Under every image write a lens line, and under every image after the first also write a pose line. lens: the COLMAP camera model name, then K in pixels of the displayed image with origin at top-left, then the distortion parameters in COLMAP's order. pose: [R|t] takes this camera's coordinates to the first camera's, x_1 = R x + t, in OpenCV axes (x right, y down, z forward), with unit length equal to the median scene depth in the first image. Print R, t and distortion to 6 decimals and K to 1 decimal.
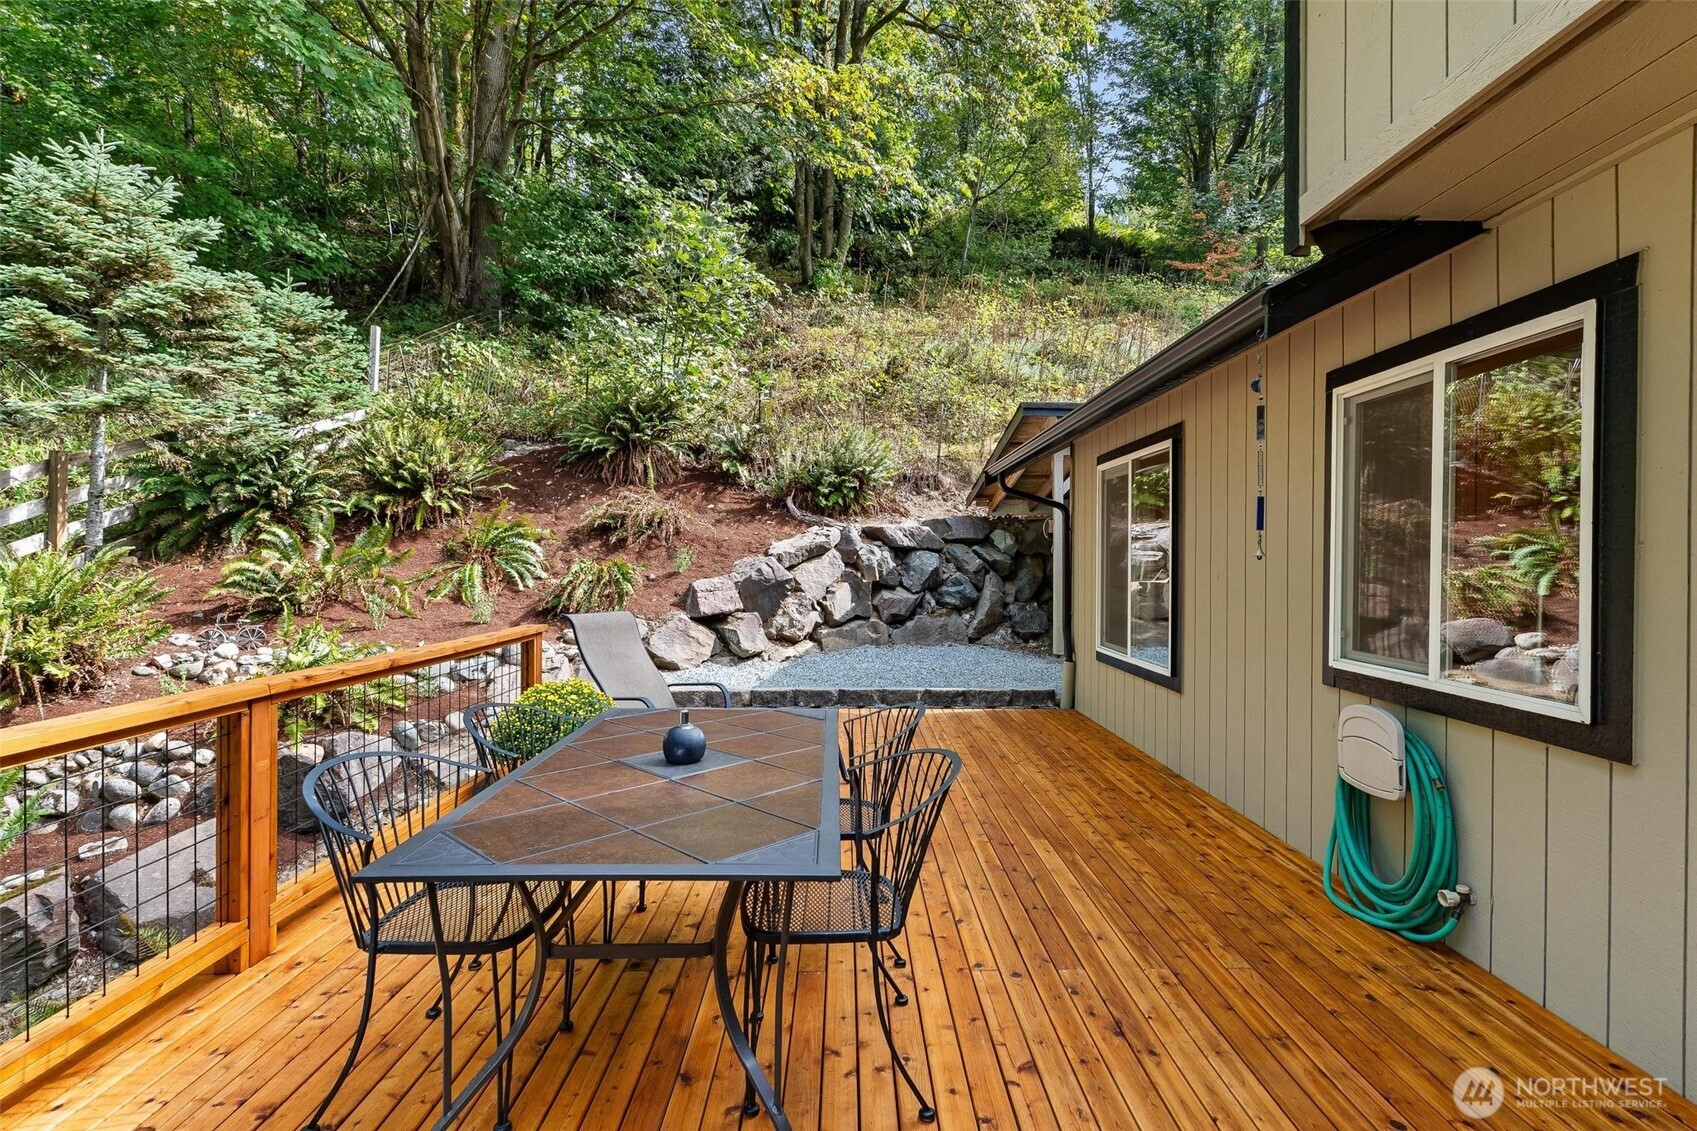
lens RADIAL K [[820.6, 0, 853.6], [0, 820.6, 560.4], [0, 0, 1]] dist [-0.003399, 0.000302]
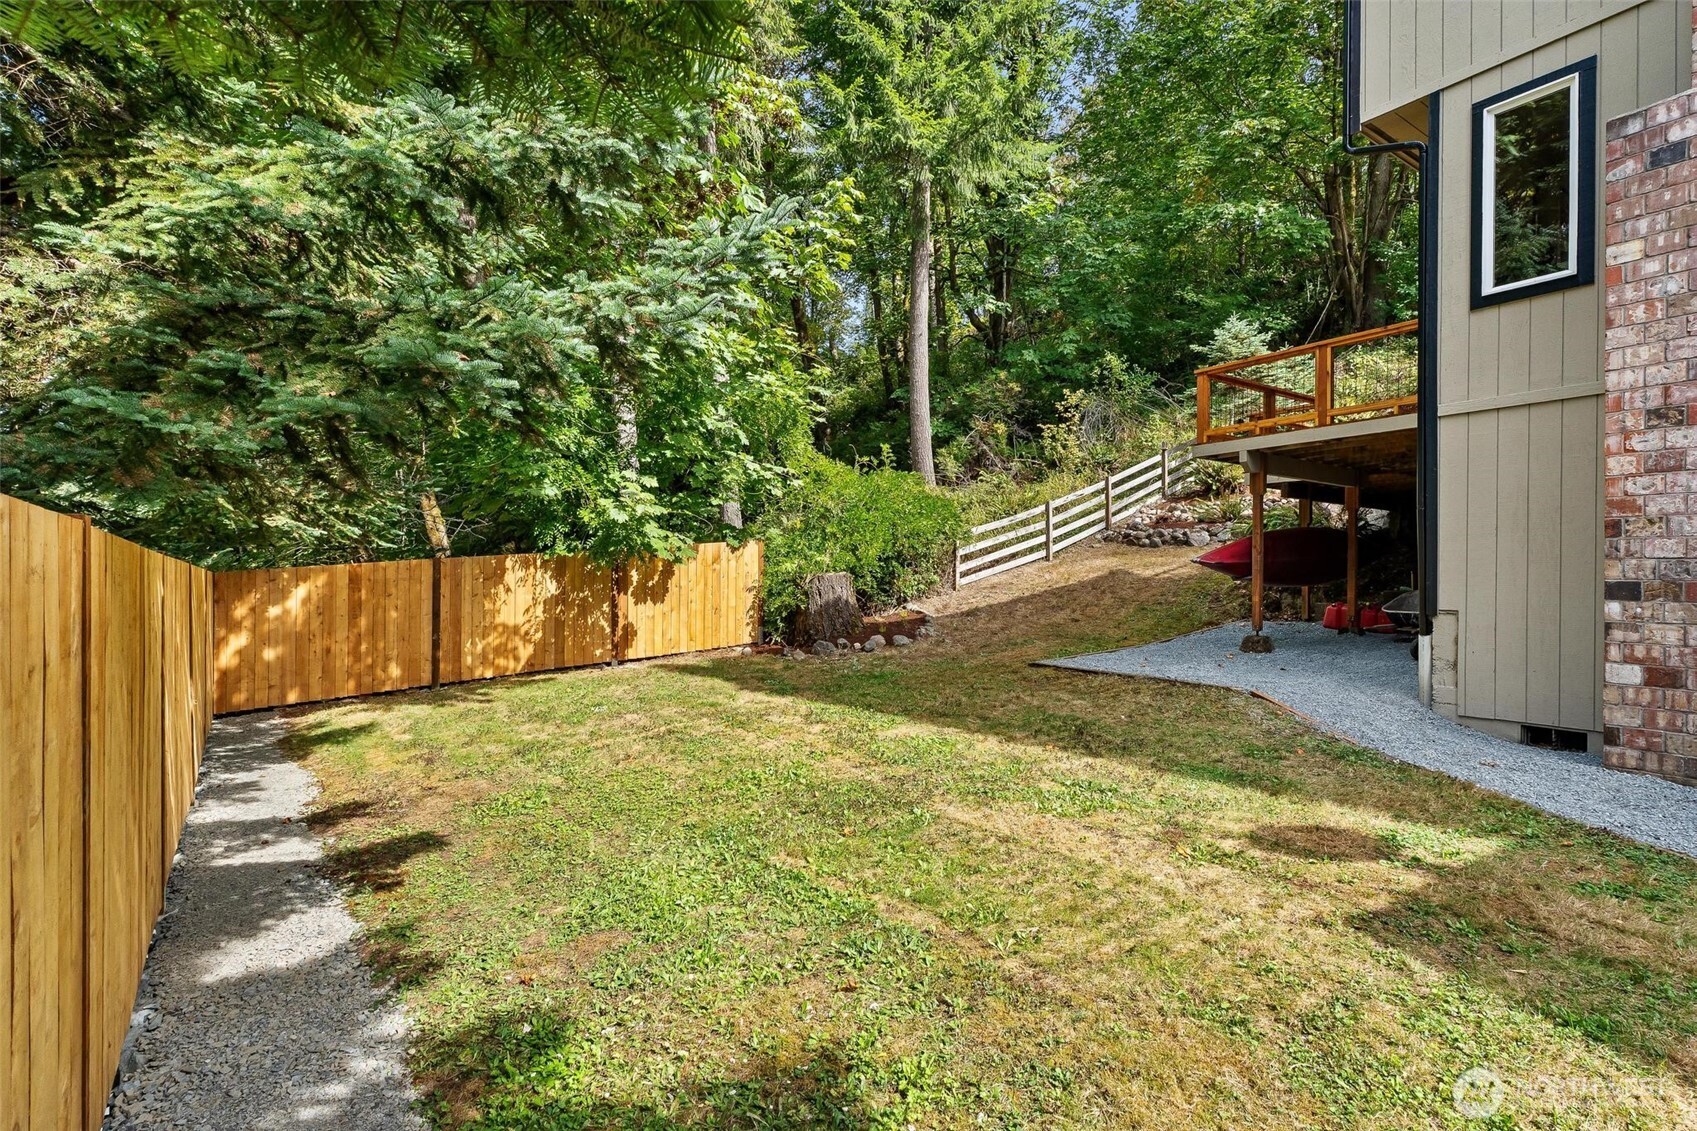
lens RADIAL K [[820.6, 0, 858.3], [0, 820.6, 572.3], [0, 0, 1]] dist [-0.003399, 0.000302]
pose [[0.558496, 0.006018, -0.829485, 0.310402], [-0.011271, 0.999936, -0.000334, 0.171743], [0.829431, 0.009536, 0.558528, -0.705713]]
